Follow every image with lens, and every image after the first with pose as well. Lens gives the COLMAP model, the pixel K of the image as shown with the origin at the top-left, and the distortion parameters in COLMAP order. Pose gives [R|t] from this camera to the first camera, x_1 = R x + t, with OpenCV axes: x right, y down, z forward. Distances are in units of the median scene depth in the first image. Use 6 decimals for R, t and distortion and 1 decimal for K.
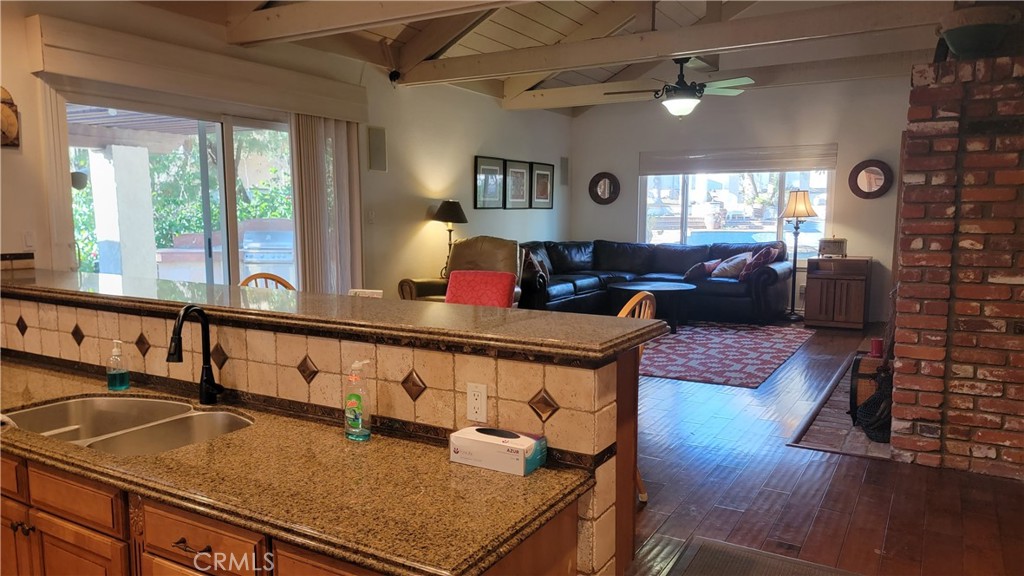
lens RADIAL K [[711.1, 0, 514.6], [0, 711.1, 308.2], [0, 0, 1]] dist [0.021298, -0.002310]
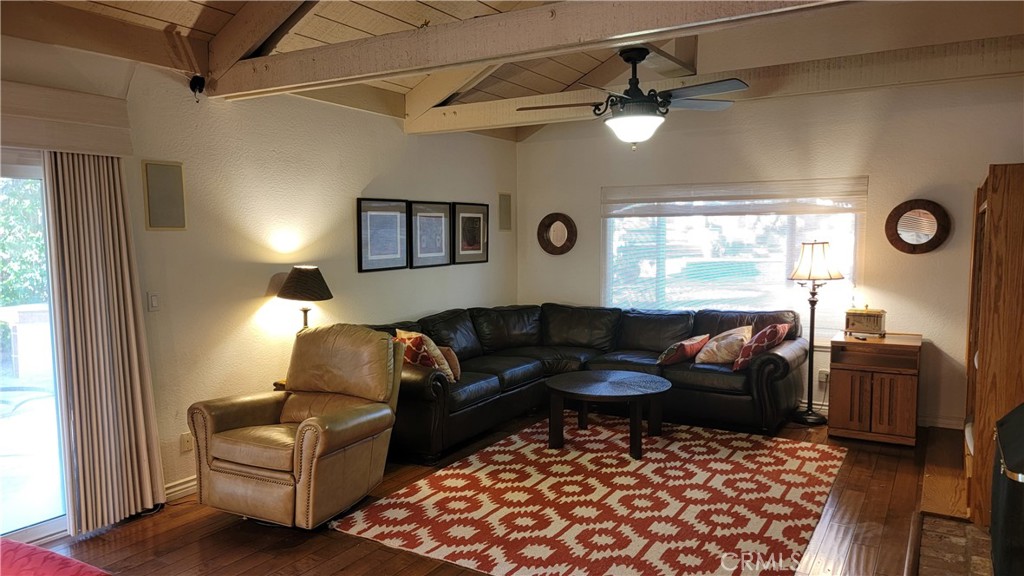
lens RADIAL K [[725.0, 0, 511.4], [0, 725.0, 304.2], [0, 0, 1]] dist [0.024201, -0.000535]
pose [[0.999976, -0.006223, -0.003042, 0.097396], [0.006107, 0.999301, -0.036868, -0.079782], [0.003269, 0.036849, 0.999316, 0.277969]]
